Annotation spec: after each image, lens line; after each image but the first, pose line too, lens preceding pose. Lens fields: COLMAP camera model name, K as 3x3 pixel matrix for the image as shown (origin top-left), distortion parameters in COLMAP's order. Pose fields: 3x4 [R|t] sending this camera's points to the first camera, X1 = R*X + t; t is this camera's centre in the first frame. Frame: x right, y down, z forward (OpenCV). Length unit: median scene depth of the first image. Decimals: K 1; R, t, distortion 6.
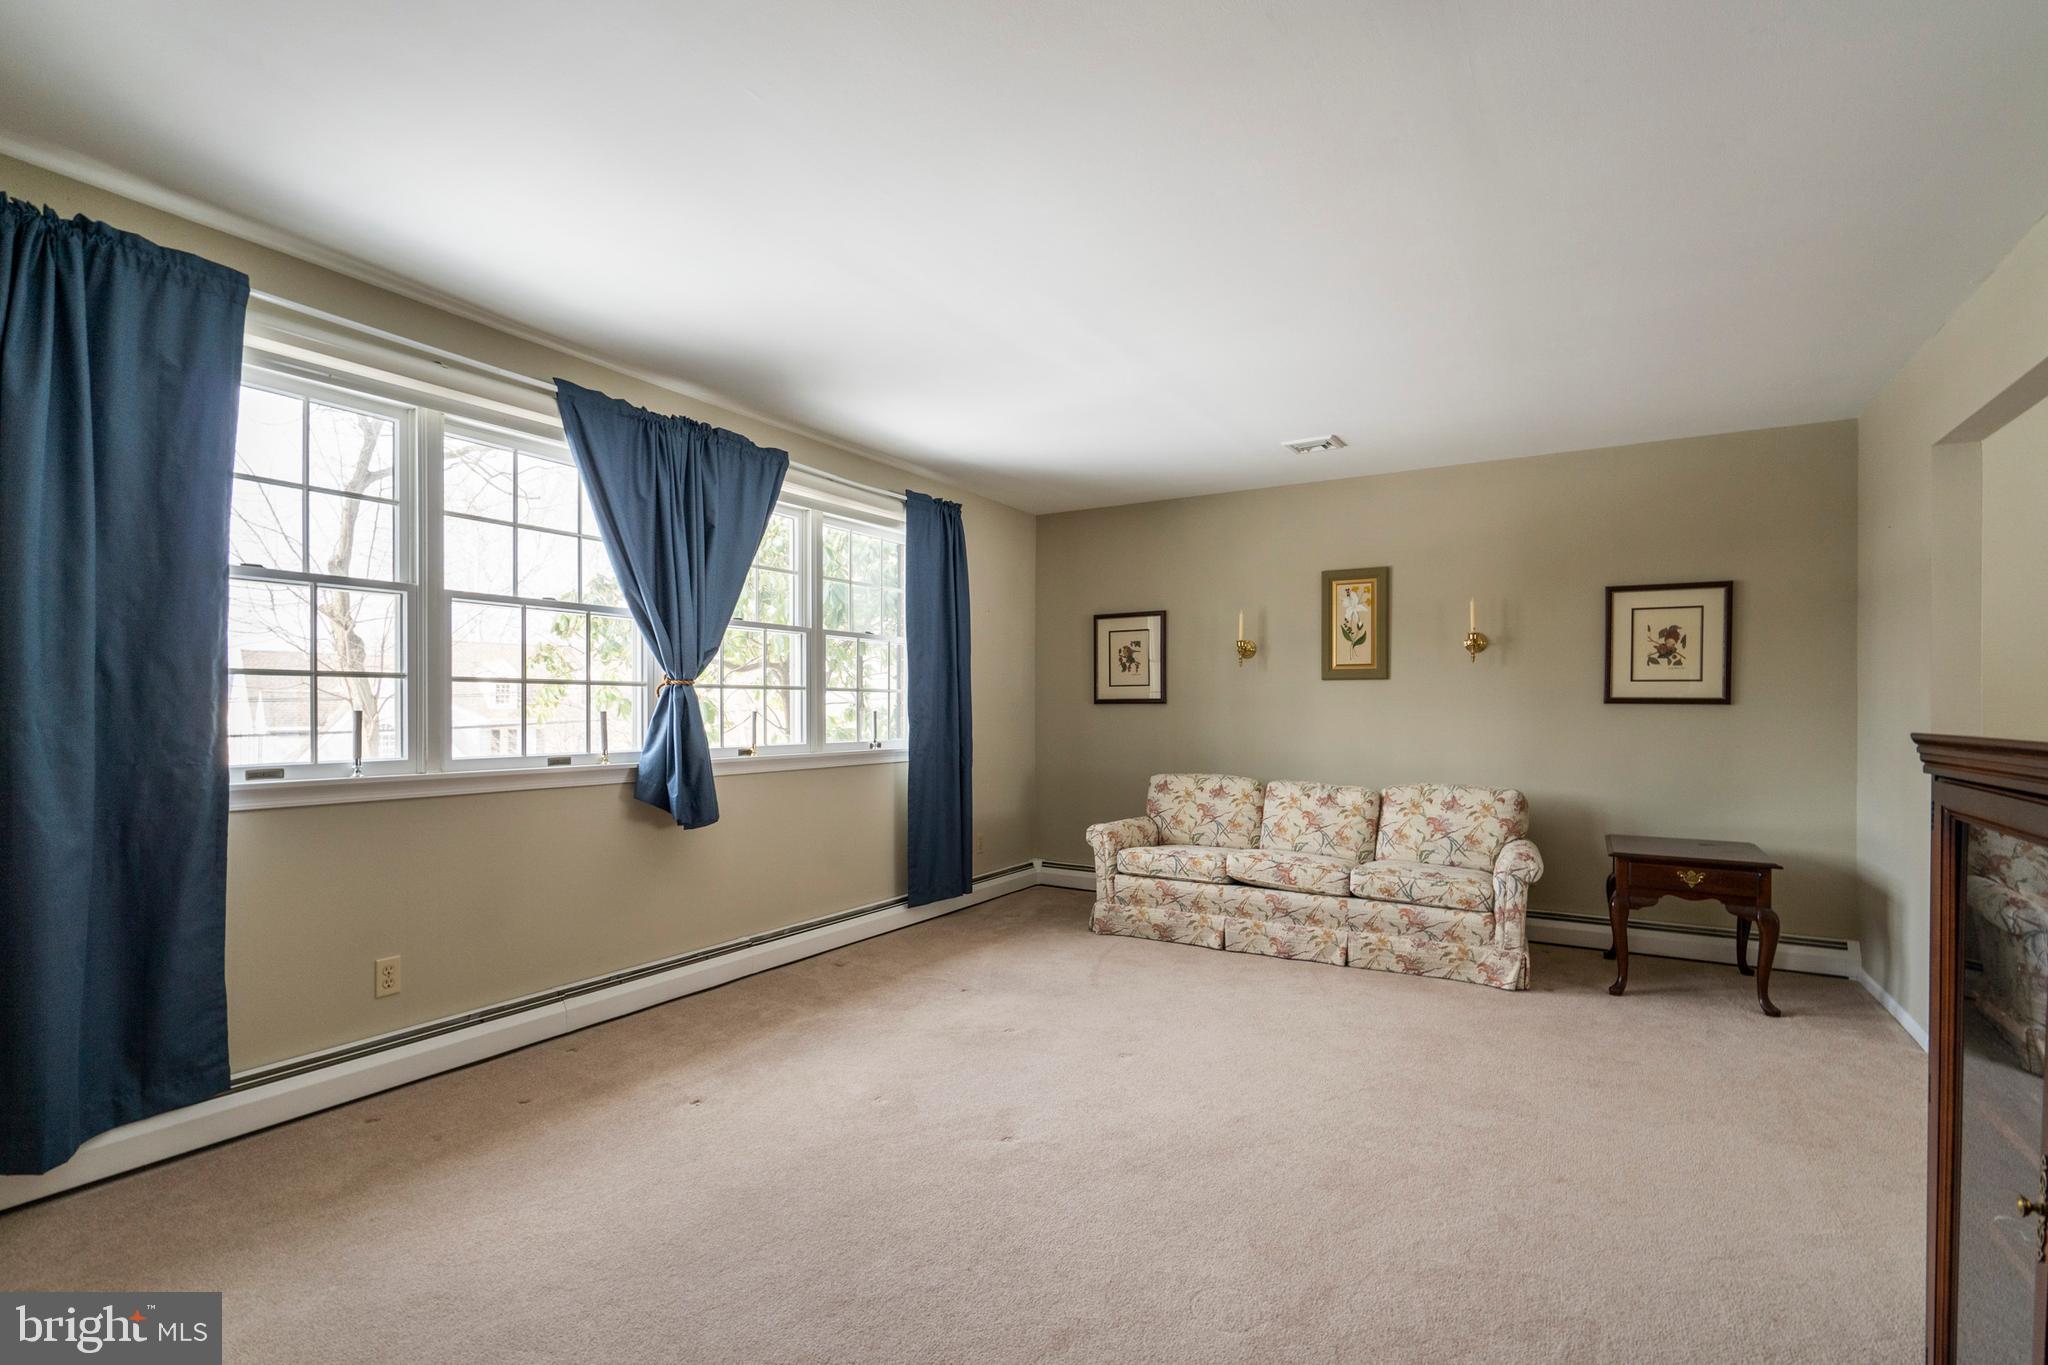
lens RADIAL K [[936.3, 0, 1029.4], [0, 936.3, 703.5], [0, 0, 1]] dist [-0.000507, 0.000632]
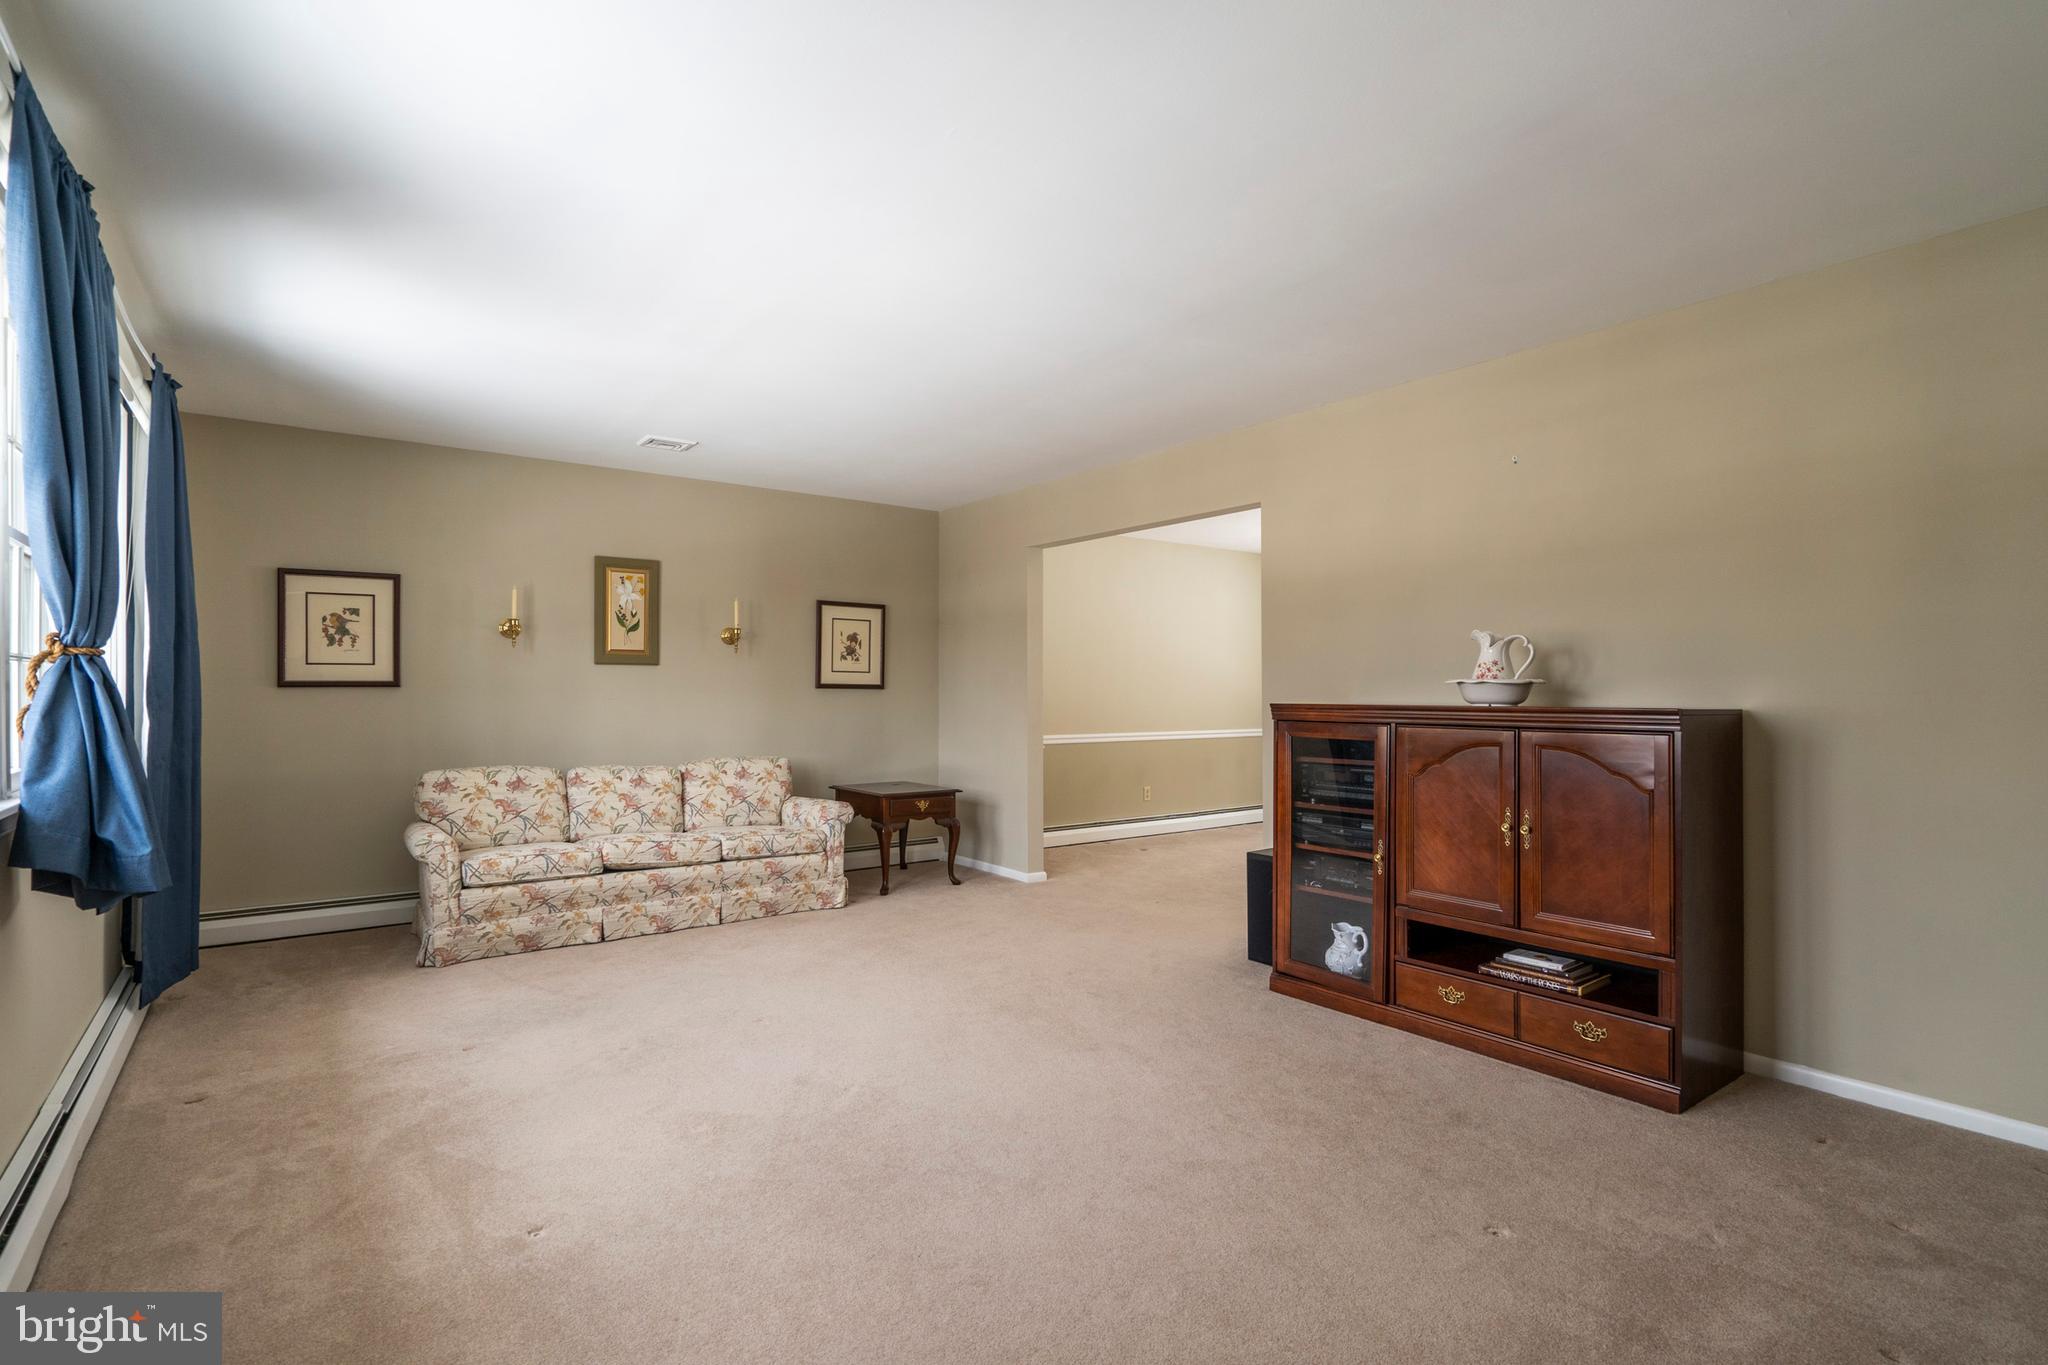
lens RADIAL K [[936.3, 0, 1033.8], [0, 936.3, 685.6], [0, 0, 1]] dist [-0.000507, 0.000632]
pose [[0.397079, 0.003499, 0.917778, -0.486488], [-0.004692, 0.999987, -0.001782, -0.002810], [-0.917773, -0.003598, 0.397090, 0.194671]]
